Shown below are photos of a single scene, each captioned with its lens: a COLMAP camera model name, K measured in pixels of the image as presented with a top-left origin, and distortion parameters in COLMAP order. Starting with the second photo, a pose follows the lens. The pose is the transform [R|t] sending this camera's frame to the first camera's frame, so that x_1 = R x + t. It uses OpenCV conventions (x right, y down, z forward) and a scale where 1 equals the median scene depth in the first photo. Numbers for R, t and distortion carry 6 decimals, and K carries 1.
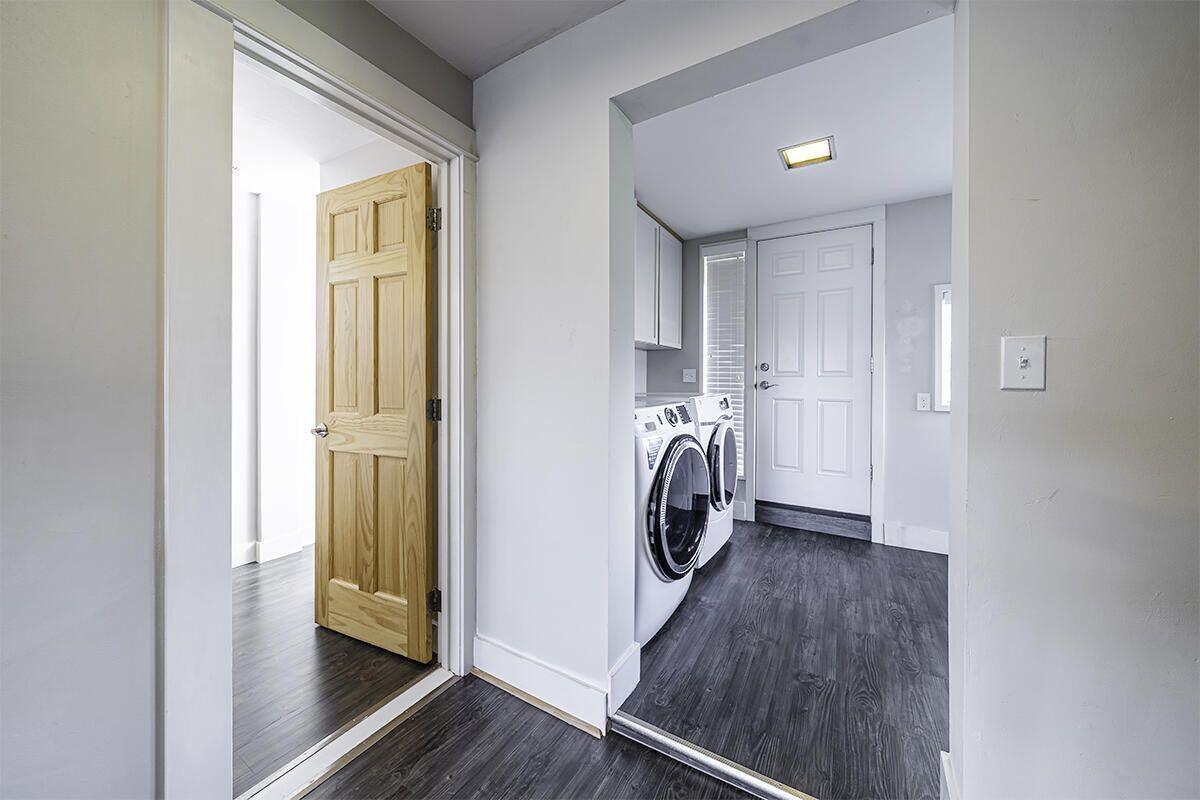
lens RADIAL K [[411.8, 0, 620.5], [0, 411.8, 379.7], [0, 0, 1]] dist [-0.002998, -0.000144]
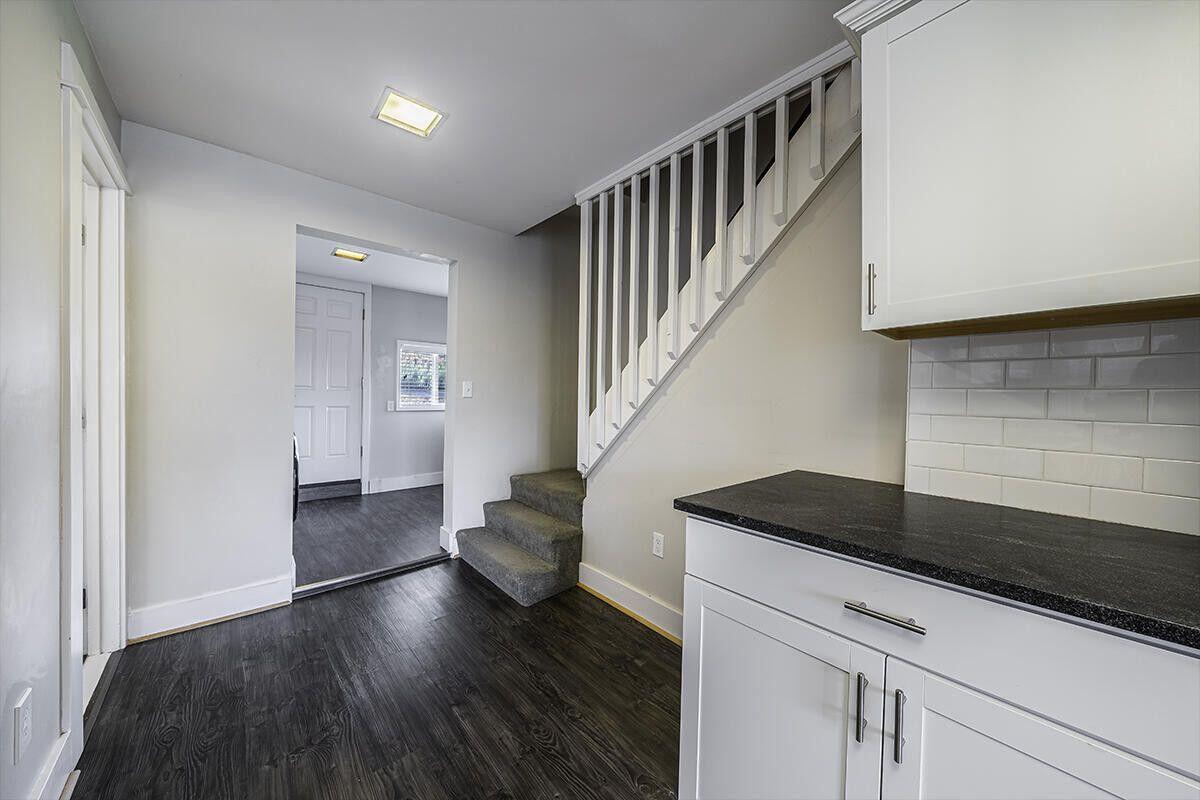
lens RADIAL K [[413.1, 0, 596.8], [0, 413.1, 402.2], [0, 0, 1]] dist [0.000104, -0.000011]
pose [[0.308010, -0.009206, 0.951339, -0.644570], [-0.017830, 0.999722, 0.015447, -0.003807], [-0.951216, -0.021720, 0.307760, -0.358539]]
